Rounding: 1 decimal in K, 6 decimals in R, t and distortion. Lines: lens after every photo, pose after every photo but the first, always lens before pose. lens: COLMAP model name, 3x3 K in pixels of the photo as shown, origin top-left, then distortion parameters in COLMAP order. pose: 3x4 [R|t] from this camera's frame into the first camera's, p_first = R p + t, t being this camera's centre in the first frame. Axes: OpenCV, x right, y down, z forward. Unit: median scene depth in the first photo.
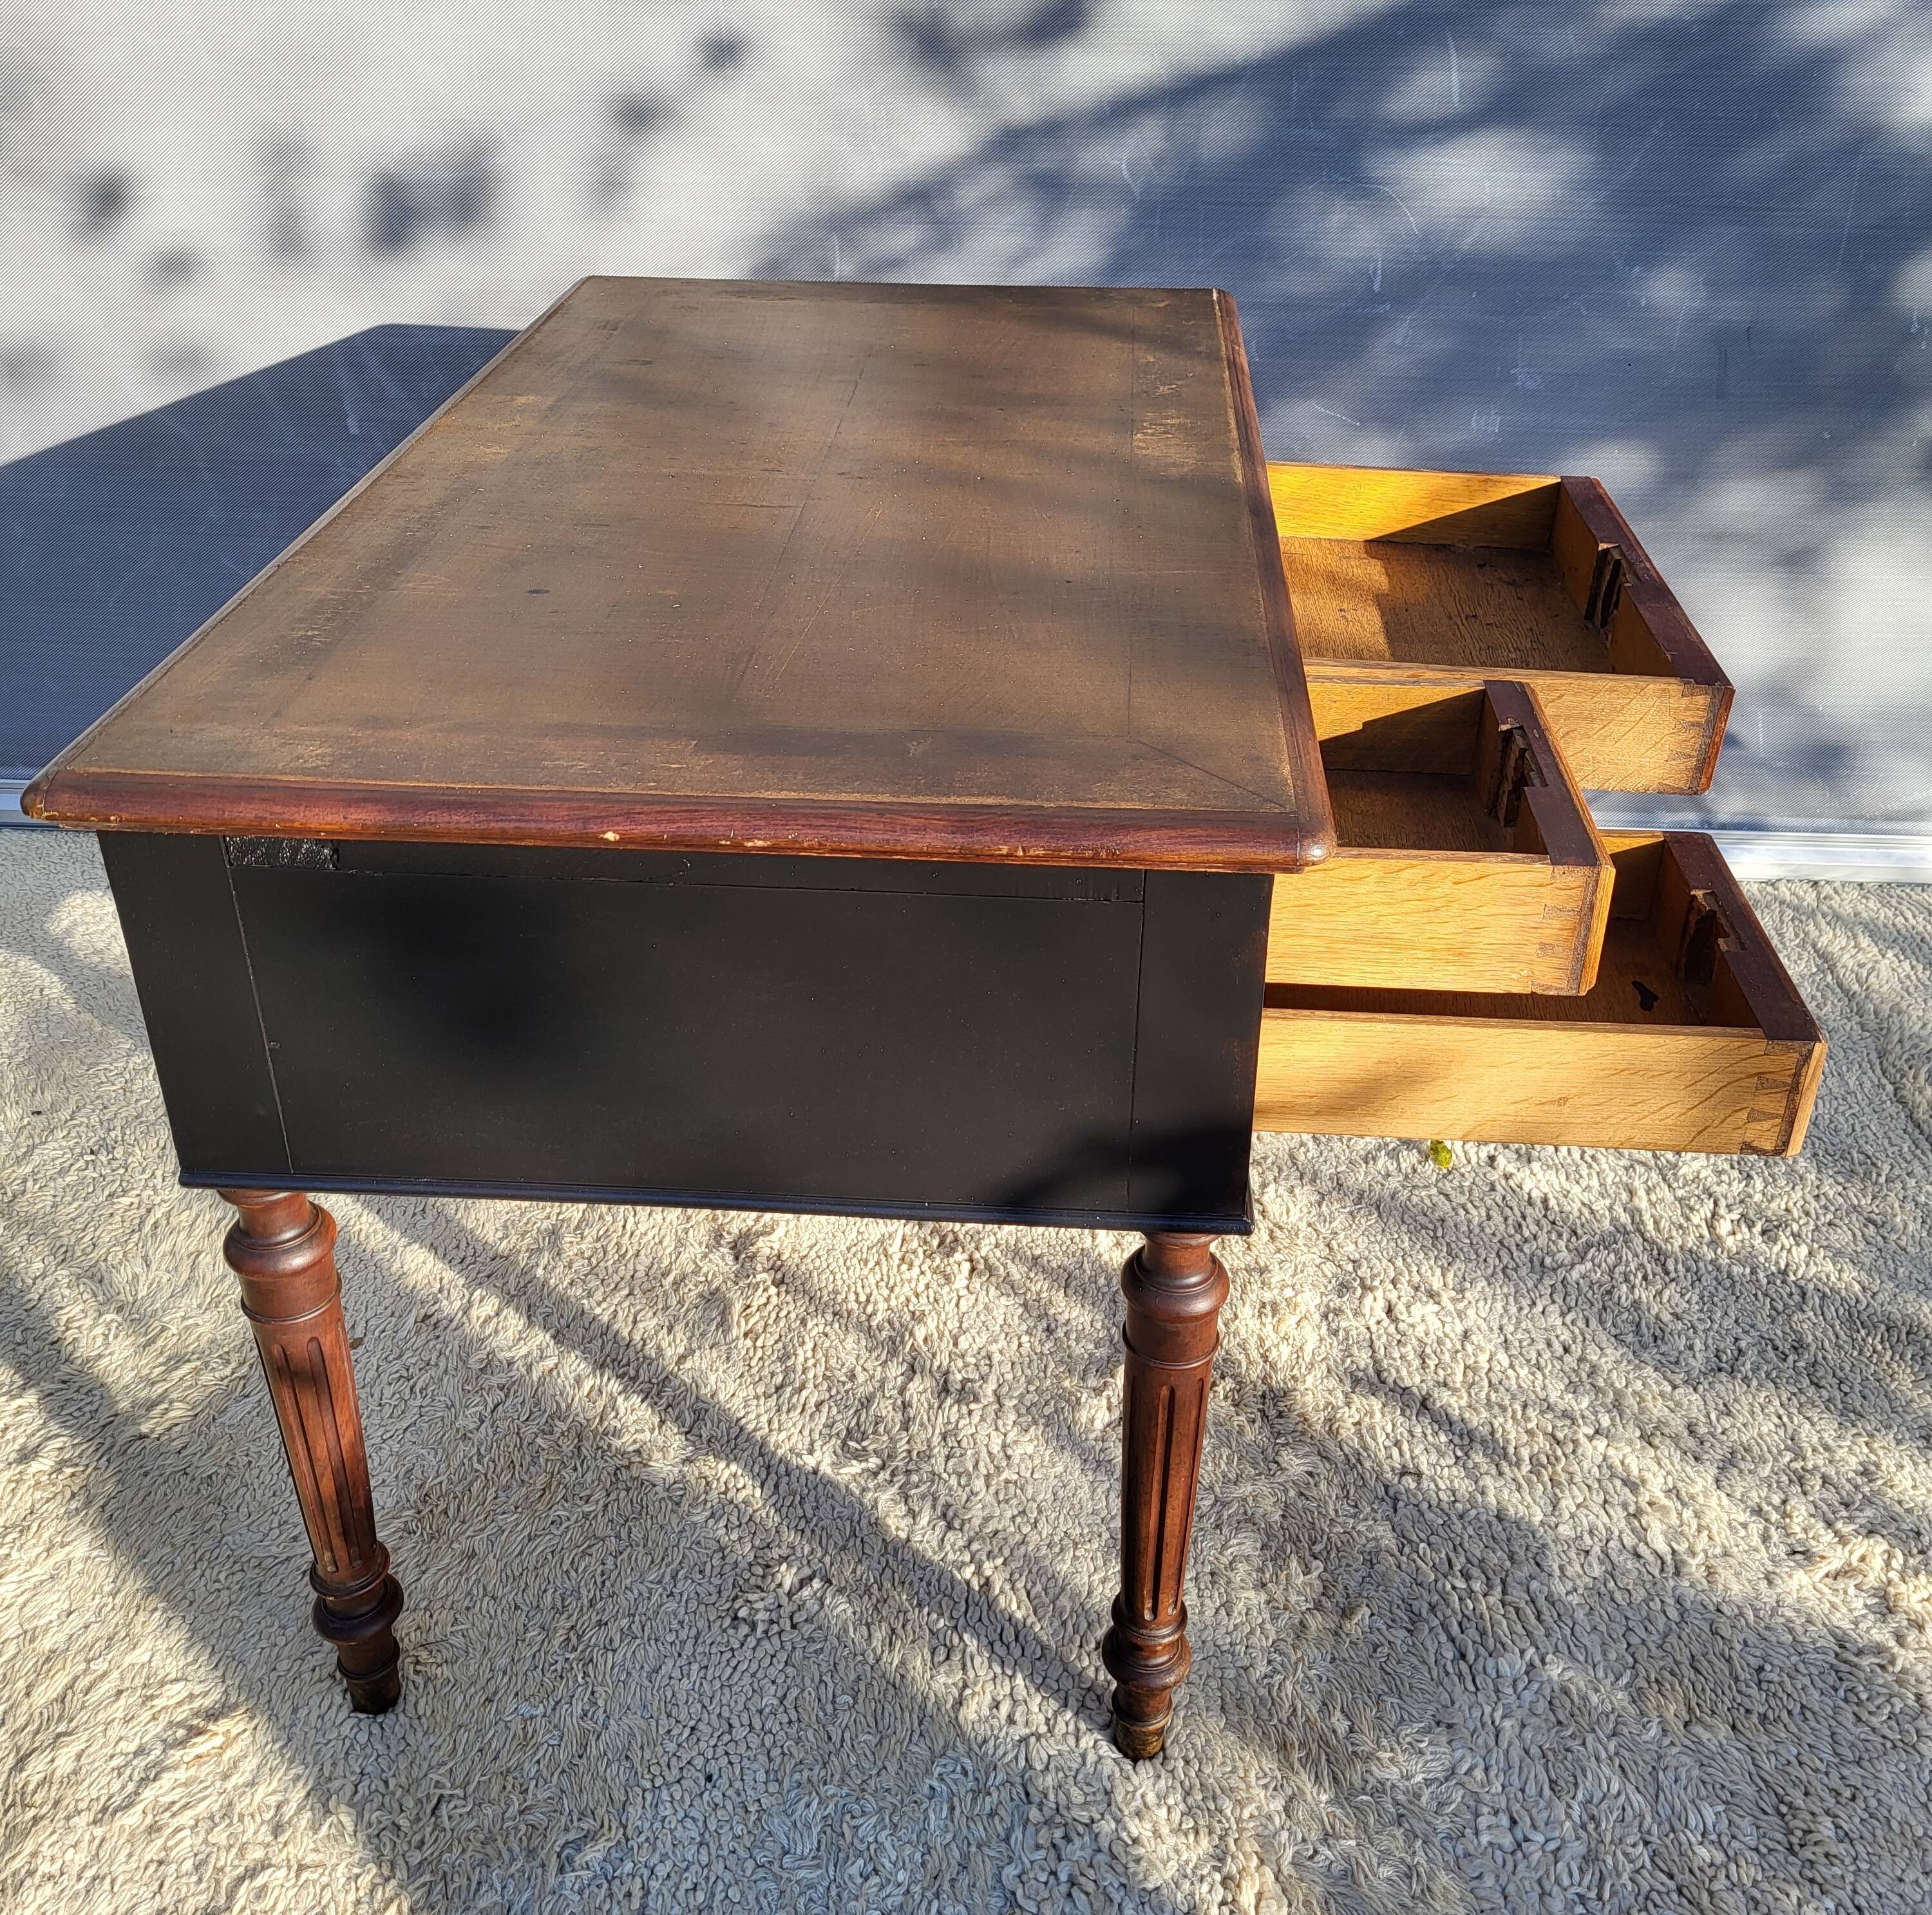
lens RADIAL K [[1961.7, 0, 961.9], [0, 1961.7, 914.4], [0, 0, 1]] dist [0.040506, 0.000000]
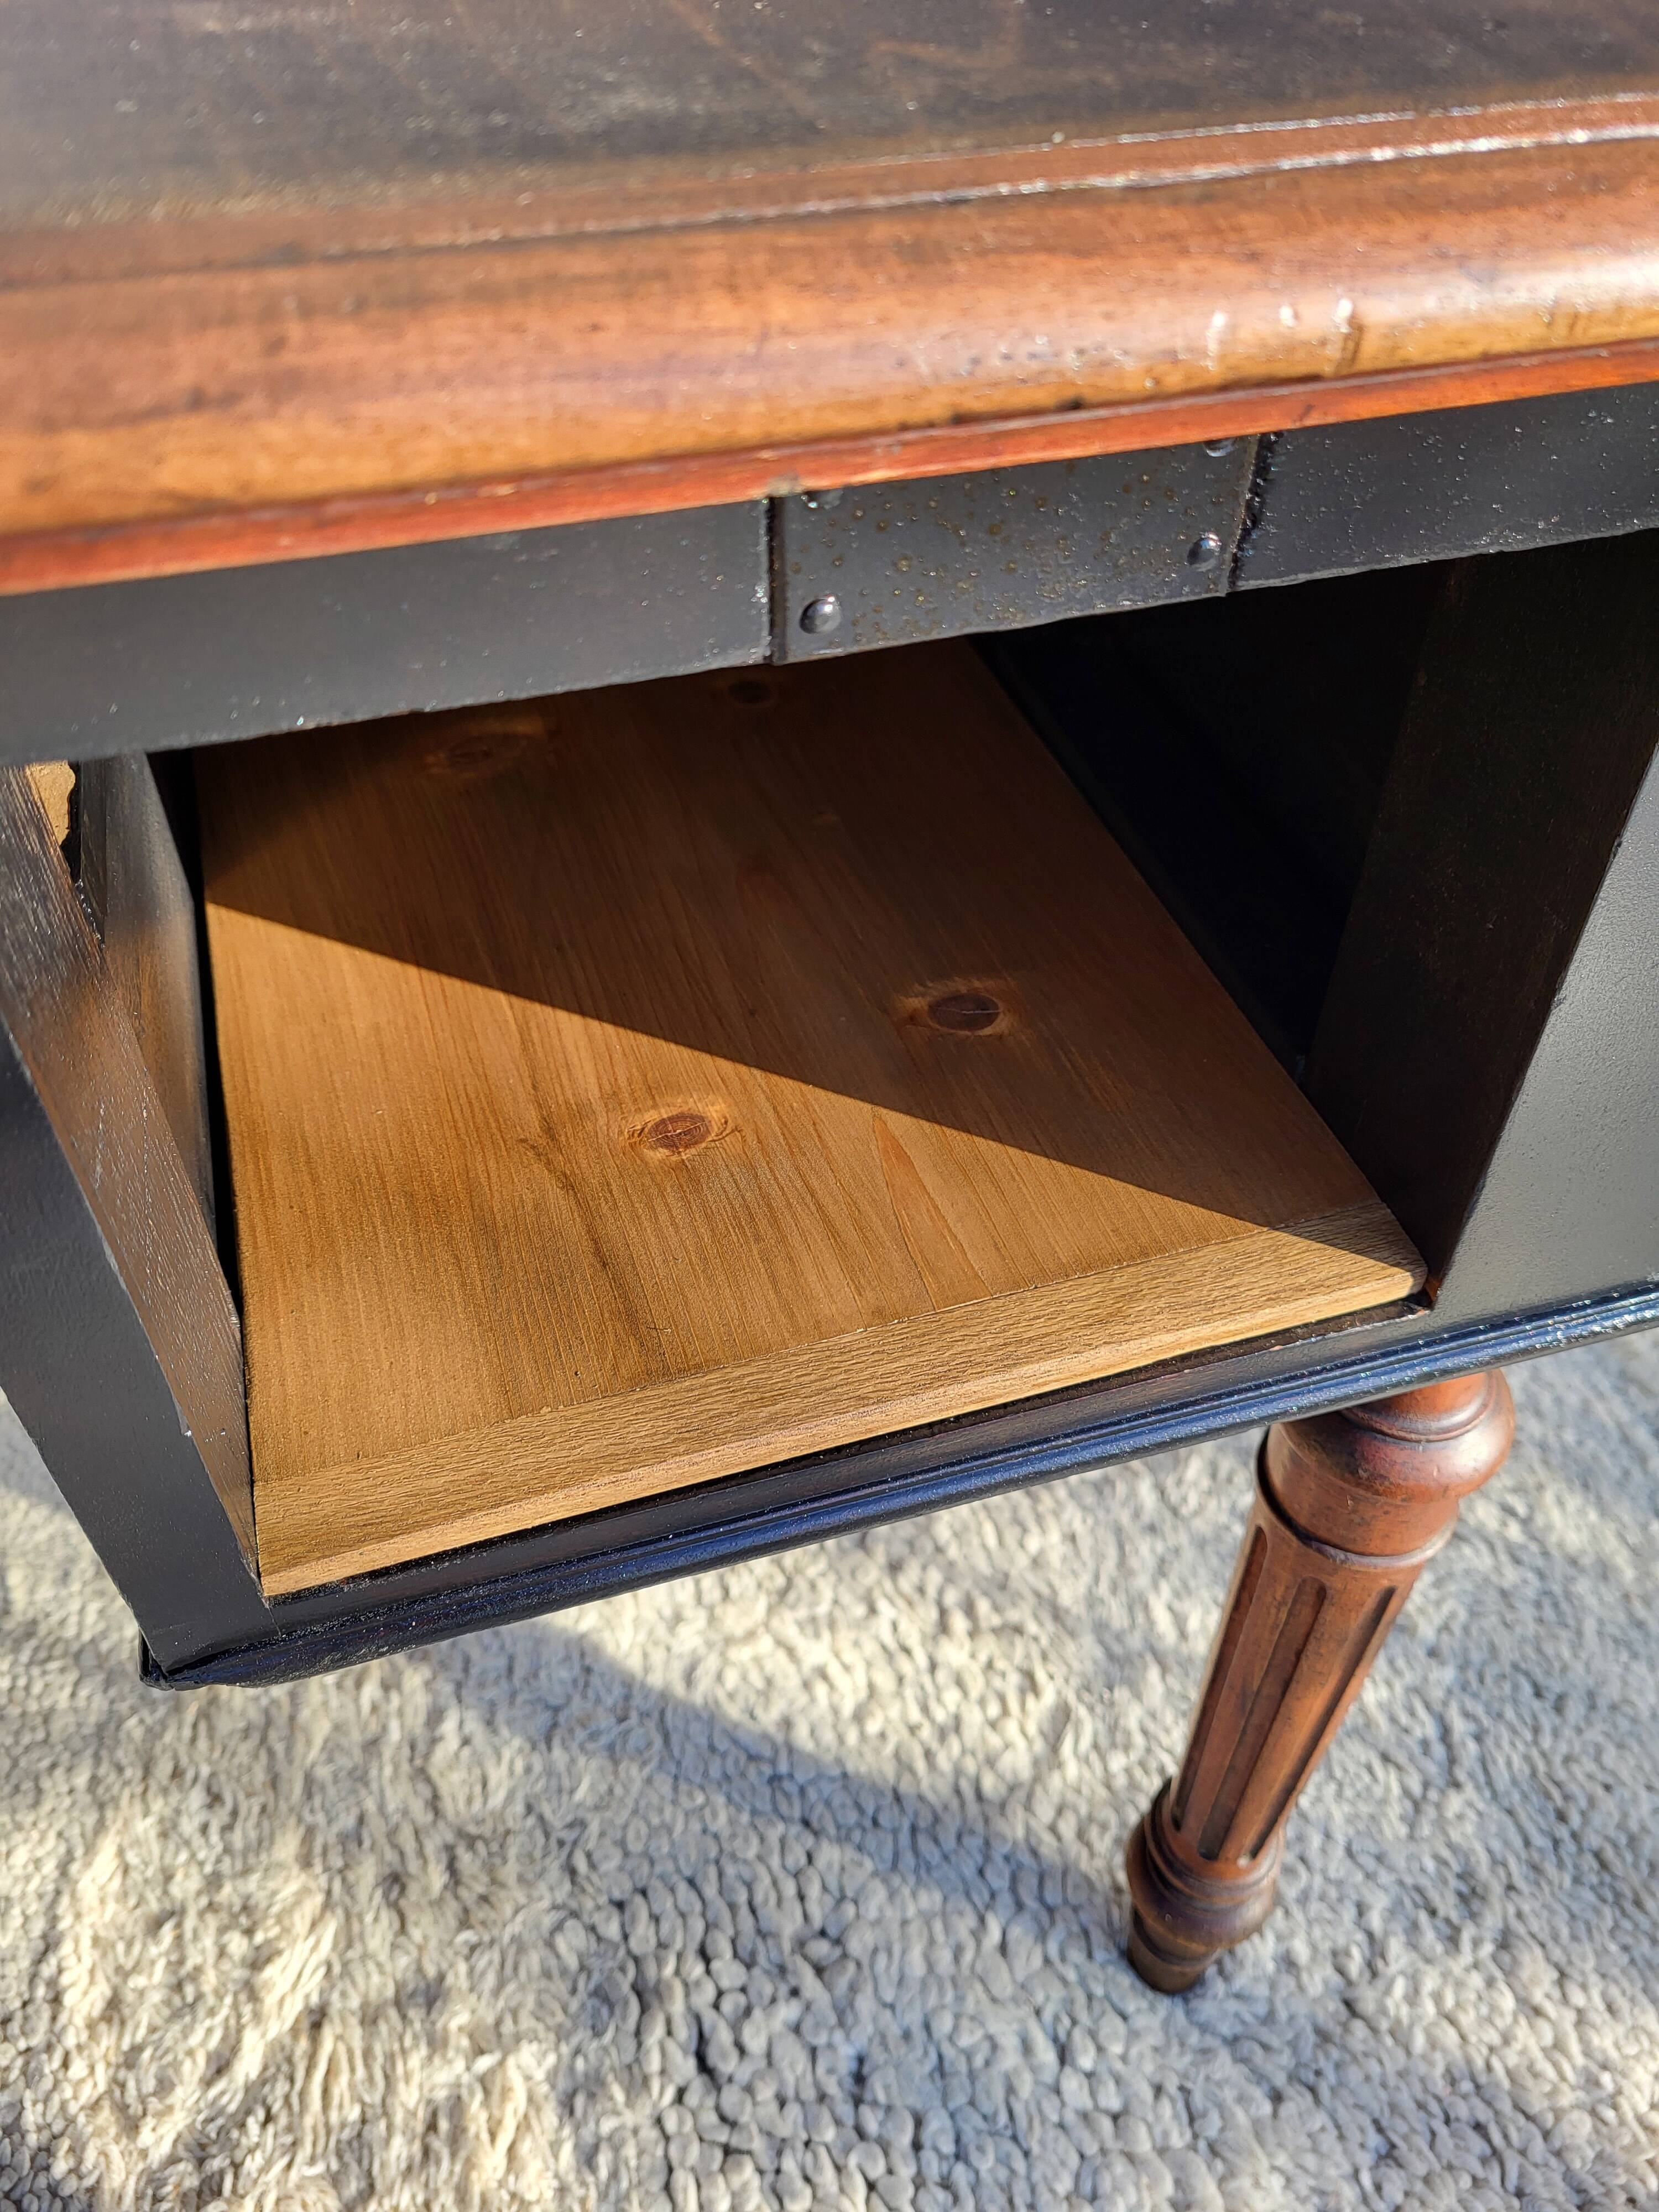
lens RADIAL K [[1694.8, 0, 834.4], [0, 1694.8, 1125.4], [0, 0, 1]] dist [0.035641, -0.023917]
pose [[0.955283, -0.205137, 0.212962, 0.213738], [0.145219, 0.952852, 0.266430, -0.118993], [-0.257576, -0.223590, 0.940033, 0.680101]]
